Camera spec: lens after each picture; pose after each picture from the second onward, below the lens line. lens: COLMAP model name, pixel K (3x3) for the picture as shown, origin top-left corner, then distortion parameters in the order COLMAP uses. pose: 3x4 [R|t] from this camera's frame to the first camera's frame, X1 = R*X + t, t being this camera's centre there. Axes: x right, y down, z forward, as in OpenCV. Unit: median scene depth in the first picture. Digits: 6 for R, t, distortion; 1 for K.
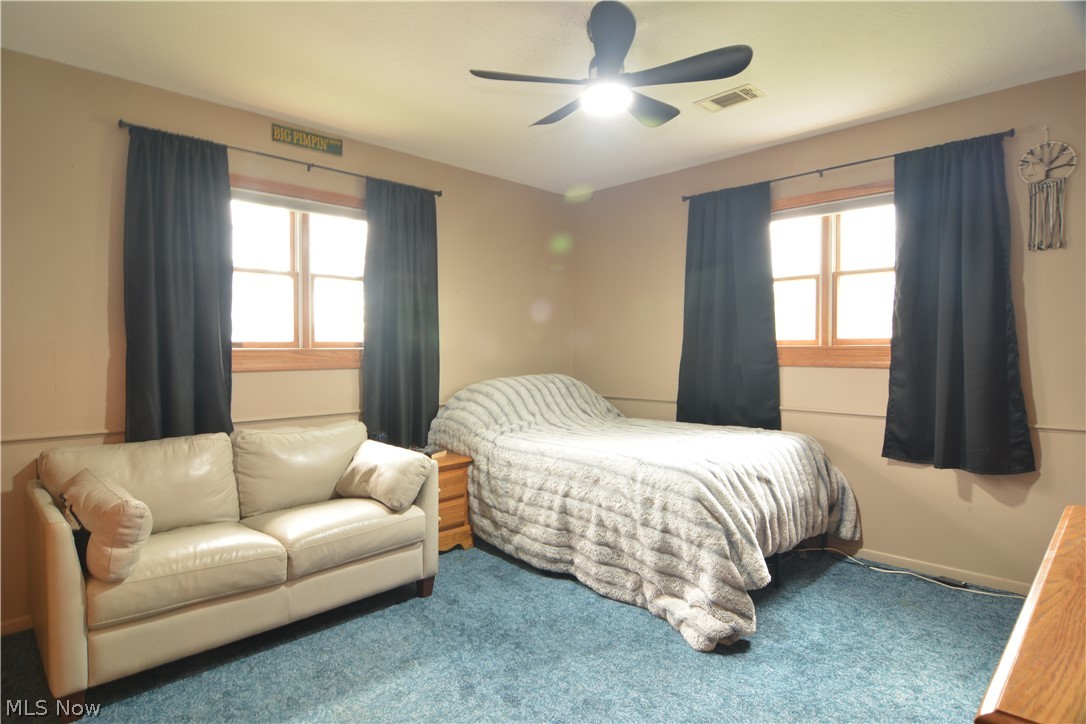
lens RADIAL K [[582.8, 0, 524.0], [0, 582.8, 361.8], [0, 0, 1]] dist [-0.017612, -0.003684]
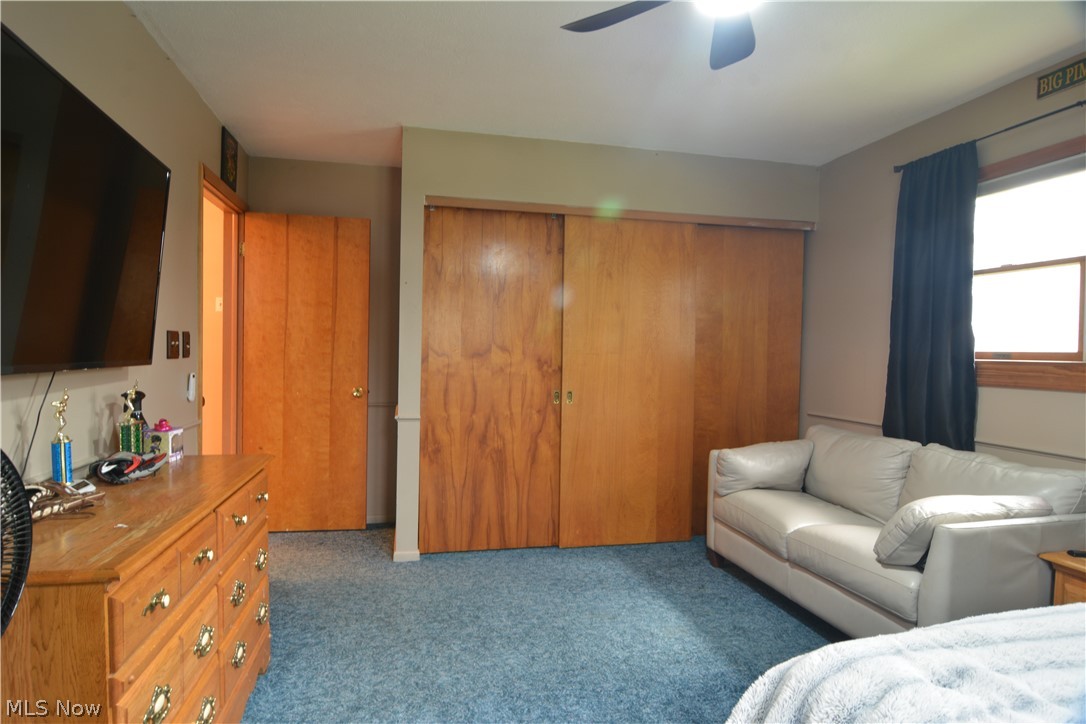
lens RADIAL K [[582.8, 0, 524.0], [0, 582.8, 361.8], [0, 0, 1]] dist [-0.017612, -0.003684]
pose [[-0.519271, 0.014803, -0.854482, 0.654148], [-0.031071, 0.998862, 0.036187, -0.030191], [0.854045, 0.045341, -0.518220, 0.882106]]
